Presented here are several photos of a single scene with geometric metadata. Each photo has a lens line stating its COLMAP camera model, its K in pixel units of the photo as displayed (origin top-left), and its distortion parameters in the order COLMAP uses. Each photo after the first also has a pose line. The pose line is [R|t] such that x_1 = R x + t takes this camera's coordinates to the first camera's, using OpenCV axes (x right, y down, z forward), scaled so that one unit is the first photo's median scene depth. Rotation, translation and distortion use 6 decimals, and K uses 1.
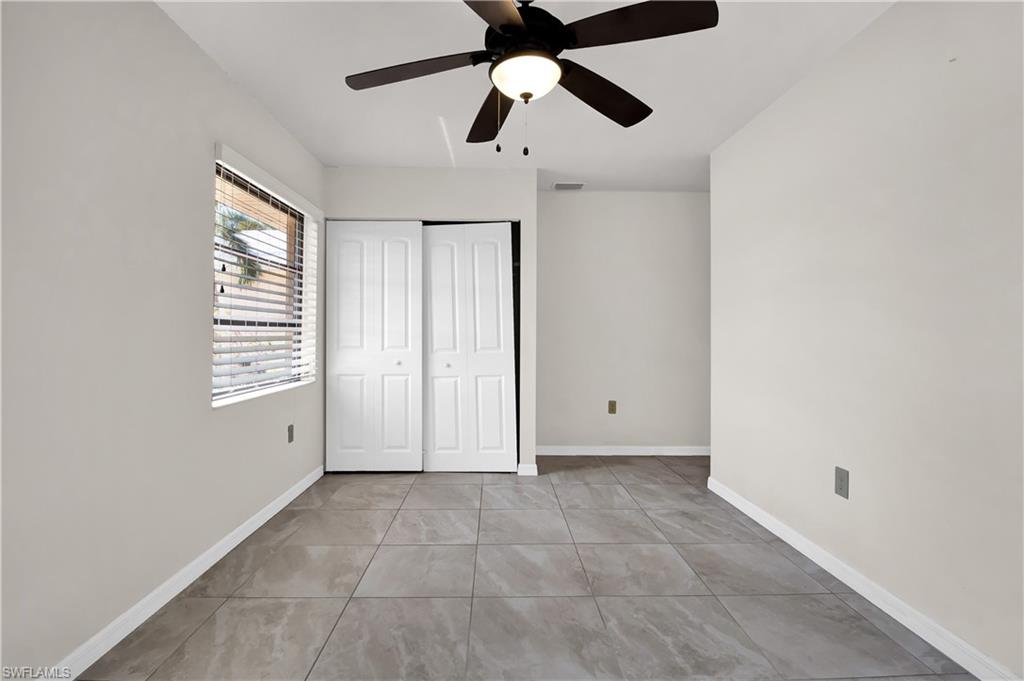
lens RADIAL K [[481.3, 0, 508.5], [0, 481.3, 324.9], [0, 0, 1]] dist [-0.001203, -0.012510]
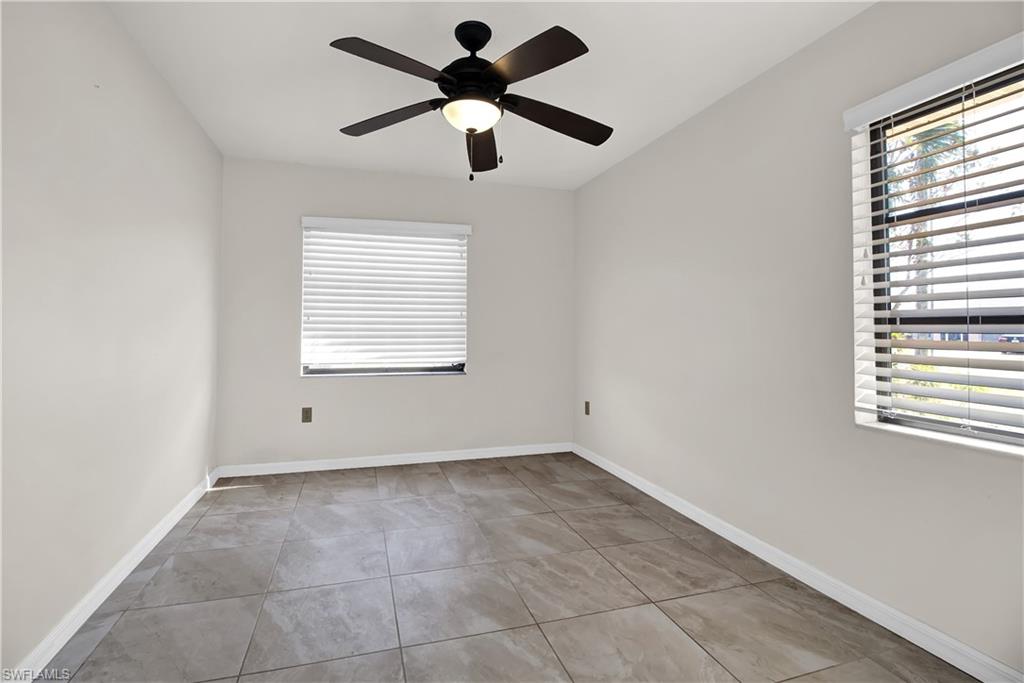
lens RADIAL K [[479.5, 0, 502.0], [0, 479.5, 321.0], [0, 0, 1]] dist [0.000582, -0.012852]
pose [[-0.963443, -0.013730, -0.267561, 0.221233], [-0.004195, 0.999337, -0.036176, 0.026077], [0.267881, -0.033731, -0.962861, 1.735510]]
